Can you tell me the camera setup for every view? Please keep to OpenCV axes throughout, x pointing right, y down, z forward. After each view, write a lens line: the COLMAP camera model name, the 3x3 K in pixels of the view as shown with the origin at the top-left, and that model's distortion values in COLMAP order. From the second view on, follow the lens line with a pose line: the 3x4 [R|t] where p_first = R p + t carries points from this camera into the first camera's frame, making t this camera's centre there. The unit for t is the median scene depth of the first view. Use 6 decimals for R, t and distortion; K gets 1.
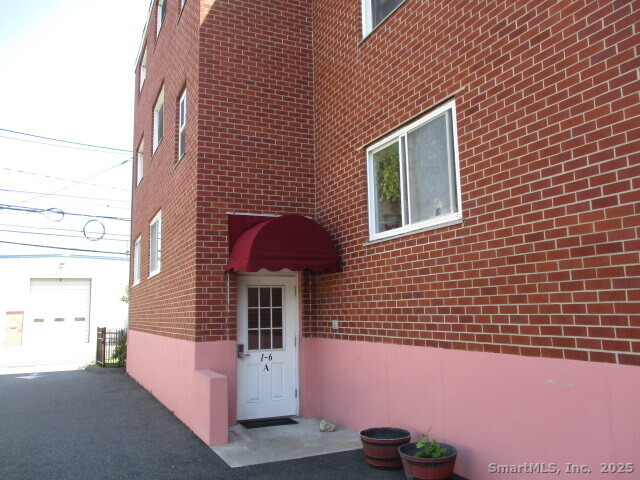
lens RADIAL K [[522.5, 0, 319.8], [0, 522.5, 233.0], [0, 0, 1]] dist [-0.022831, 0.007764]
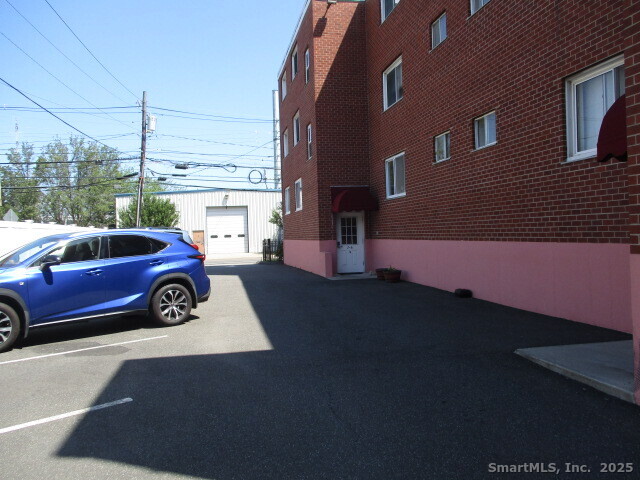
lens RADIAL K [[522.5, 0, 329.6], [0, 522.5, 223.7], [0, 0, 1]] dist [-0.022831, 0.007764]
pose [[0.974539, -0.012189, -0.223885, 0.329178], [0.043030, 0.990128, 0.133400, -0.178542], [0.220048, -0.139637, 0.965443, -1.237337]]
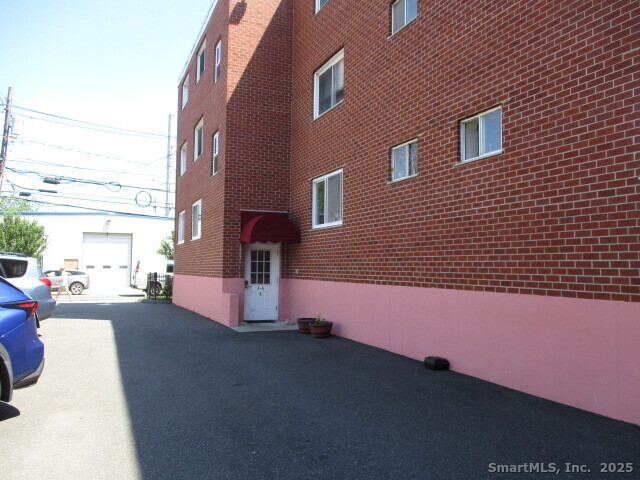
lens RADIAL K [[522.5, 0, 320.3], [0, 522.5, 226.6], [0, 0, 1]] dist [-0.022831, 0.007764]
pose [[0.998907, 0.026512, -0.038502, 0.171818], [-0.023681, 0.997108, 0.072209, -0.115428], [0.040305, -0.071219, 0.996646, -0.803844]]
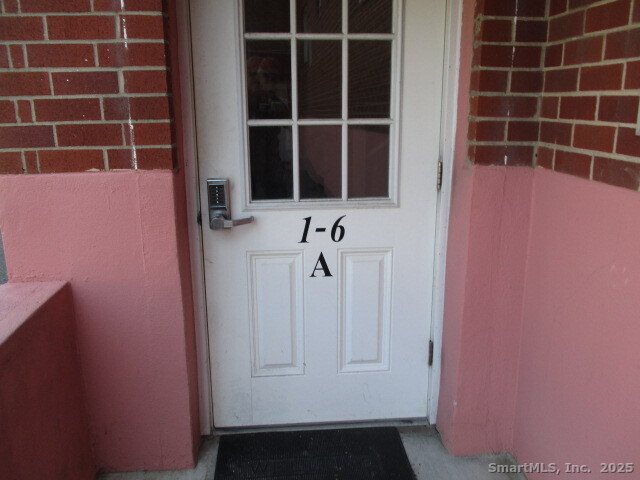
lens RADIAL K [[522.5, 0, 315.7], [0, 522.5, 228.9], [0, 0, 1]] dist [-0.022831, 0.007764]
pose [[0.937671, 0.093807, -0.334623, -0.015637], [0.041938, 0.925299, 0.376913, 0.136124], [0.344984, -0.367454, 0.863692, 0.765422]]
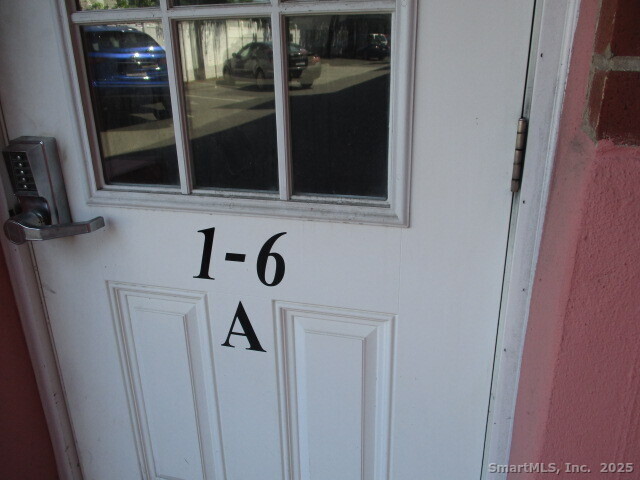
lens RADIAL K [[522.5, 0, 325.4], [0, 522.5, 225.3], [0, 0, 1]] dist [-0.022831, 0.007764]
pose [[0.759331, 0.227303, -0.609712, -0.012817], [0.111034, 0.878000, 0.465604, 0.175747], [0.641161, -0.421247, 0.641455, 0.935158]]
